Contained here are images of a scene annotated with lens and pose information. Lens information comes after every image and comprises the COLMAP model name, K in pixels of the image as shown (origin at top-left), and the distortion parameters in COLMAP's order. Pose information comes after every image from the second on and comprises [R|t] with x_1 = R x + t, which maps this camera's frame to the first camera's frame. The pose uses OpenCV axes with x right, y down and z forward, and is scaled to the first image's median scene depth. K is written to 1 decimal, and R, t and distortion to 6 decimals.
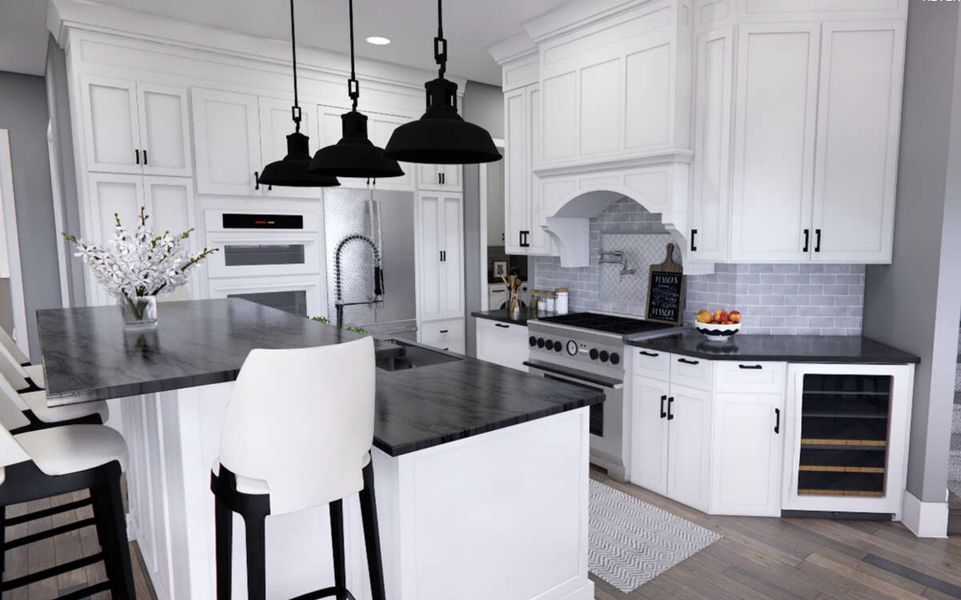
lens RADIAL K [[598.0, 0, 585.7], [0, 598.0, 300.5], [0, 0, 1]] dist [-0.002868, -0.000693]
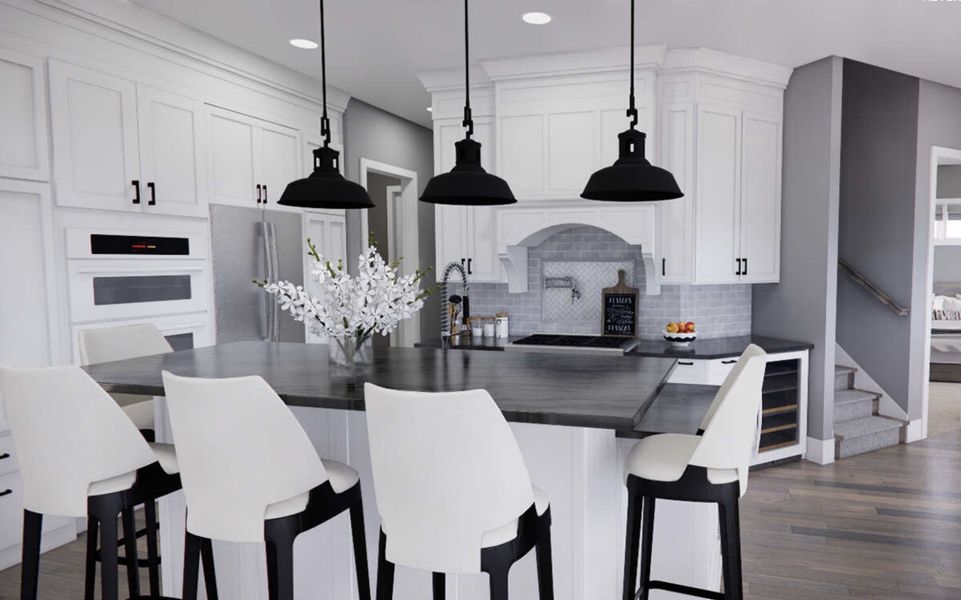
lens RADIAL K [[598.0, 0, 585.7], [0, 598.0, 300.5], [0, 0, 1]] dist [-0.002868, -0.000693]
pose [[0.824097, -0.037008, 0.565238, -0.627180], [0.061179, 0.997841, -0.023866, -0.011141], [-0.563134, 0.054248, 0.824583, 0.067571]]
